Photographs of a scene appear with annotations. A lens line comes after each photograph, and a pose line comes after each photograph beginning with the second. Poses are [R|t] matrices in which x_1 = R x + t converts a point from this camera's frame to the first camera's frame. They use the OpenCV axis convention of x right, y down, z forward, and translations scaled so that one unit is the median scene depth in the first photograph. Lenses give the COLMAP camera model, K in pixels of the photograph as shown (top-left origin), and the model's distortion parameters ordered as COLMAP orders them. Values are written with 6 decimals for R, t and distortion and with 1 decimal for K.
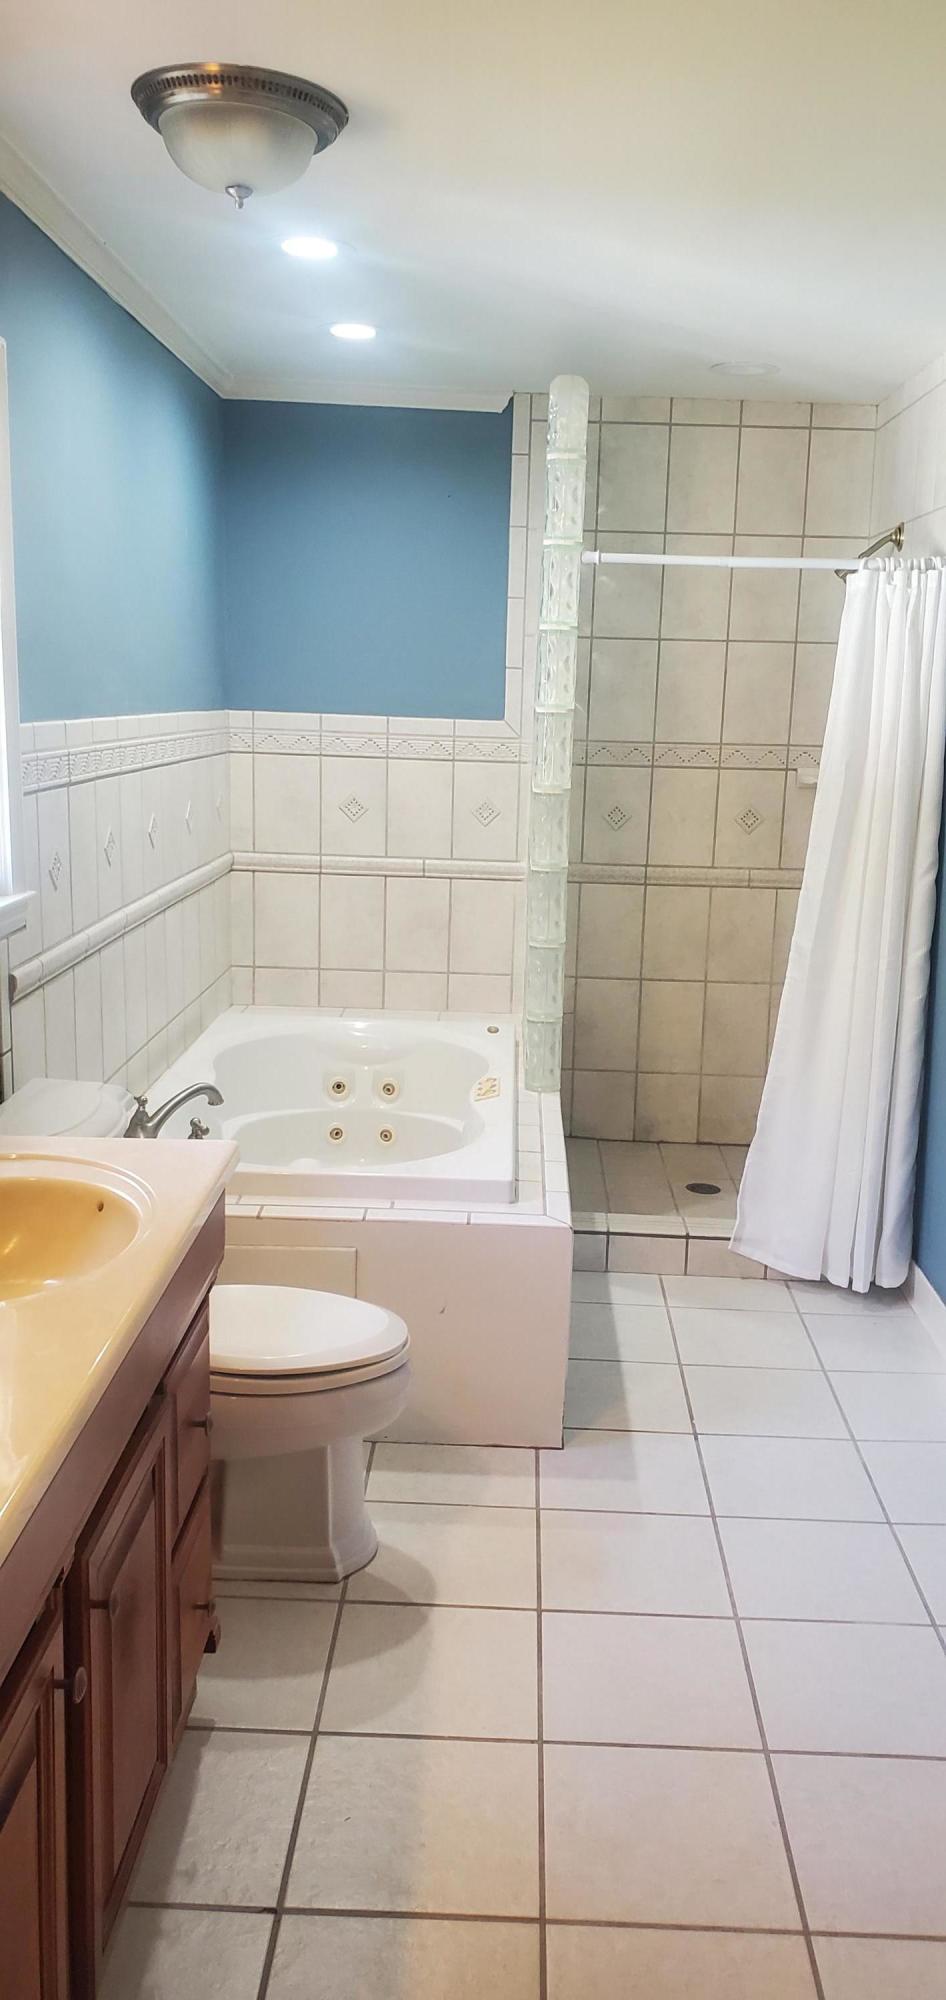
lens RADIAL K [[1544.6, 0, 475.7], [0, 1544.6, 994.5], [0, 0, 1]] dist [0.029174, -0.004265]
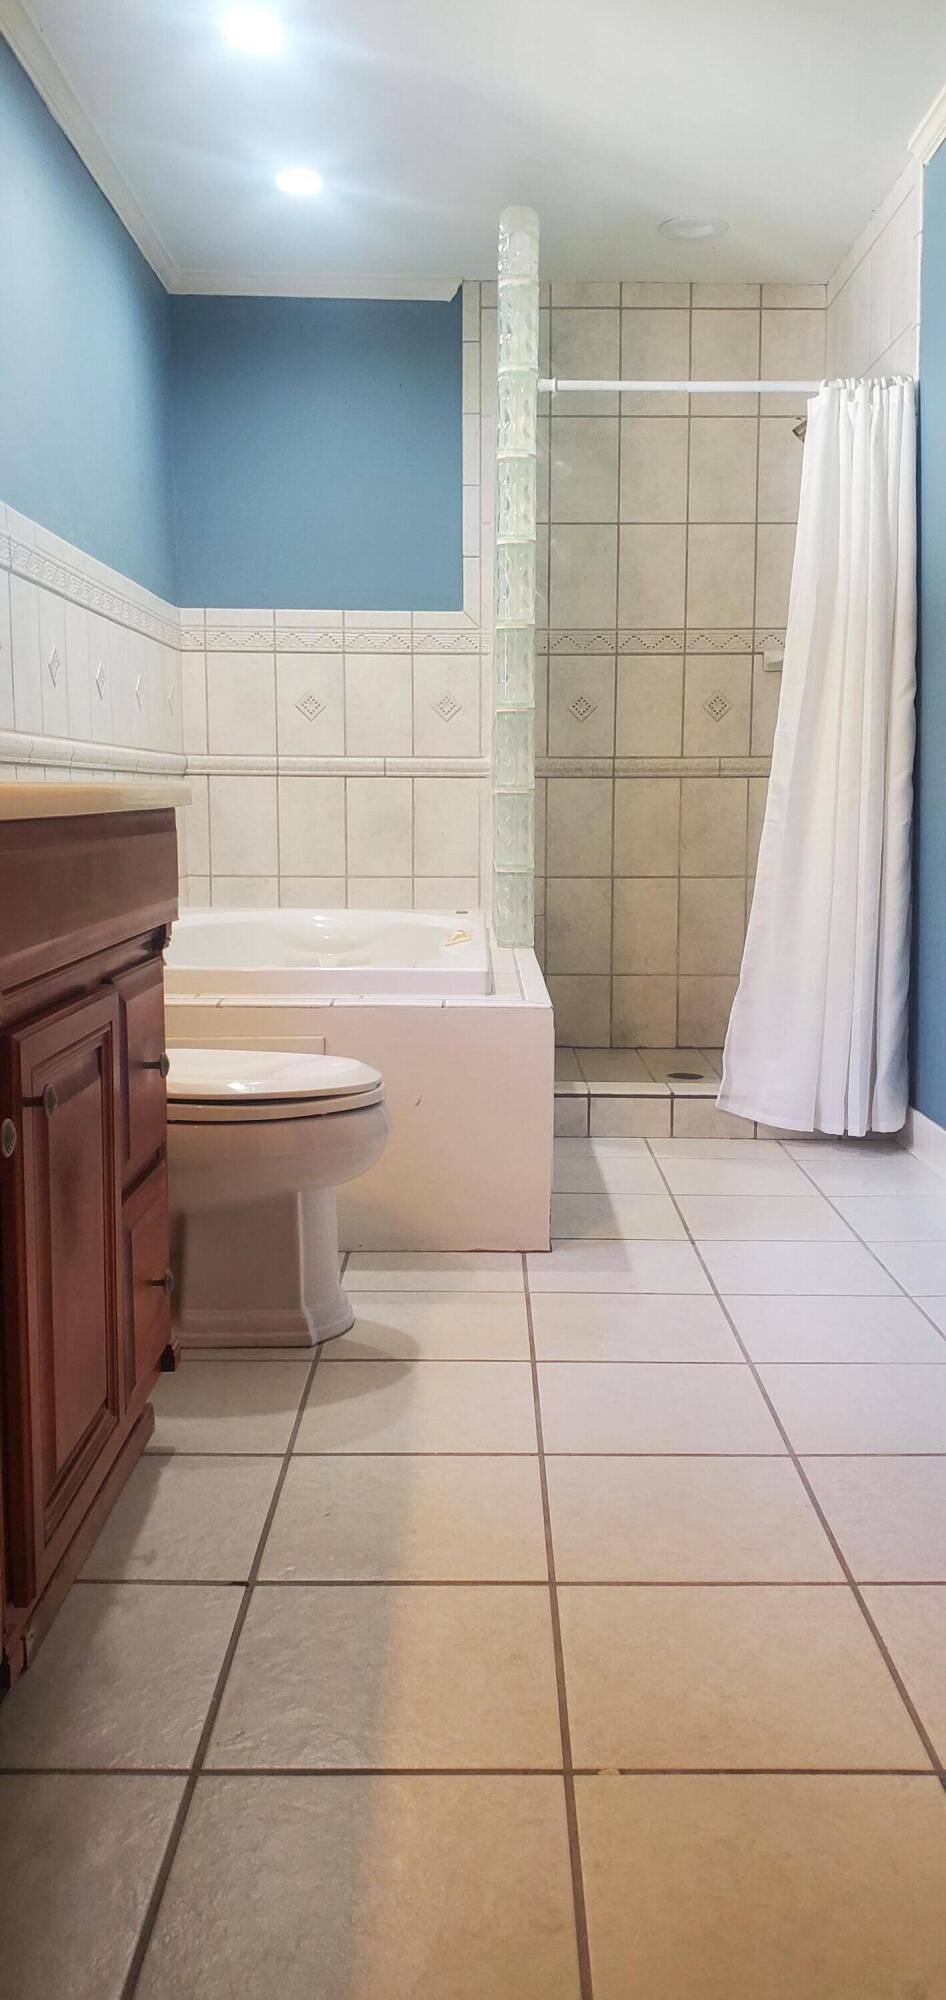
lens RADIAL K [[1544.6, 0, 477.6], [0, 1544.6, 1001.3], [0, 0, 1]] dist [0.029174, -0.004265]
pose [[0.999218, -0.028805, 0.027080, -0.007021], [0.030981, 0.996008, -0.083715, 0.179004], [-0.024561, 0.084489, 0.996122, 0.054329]]
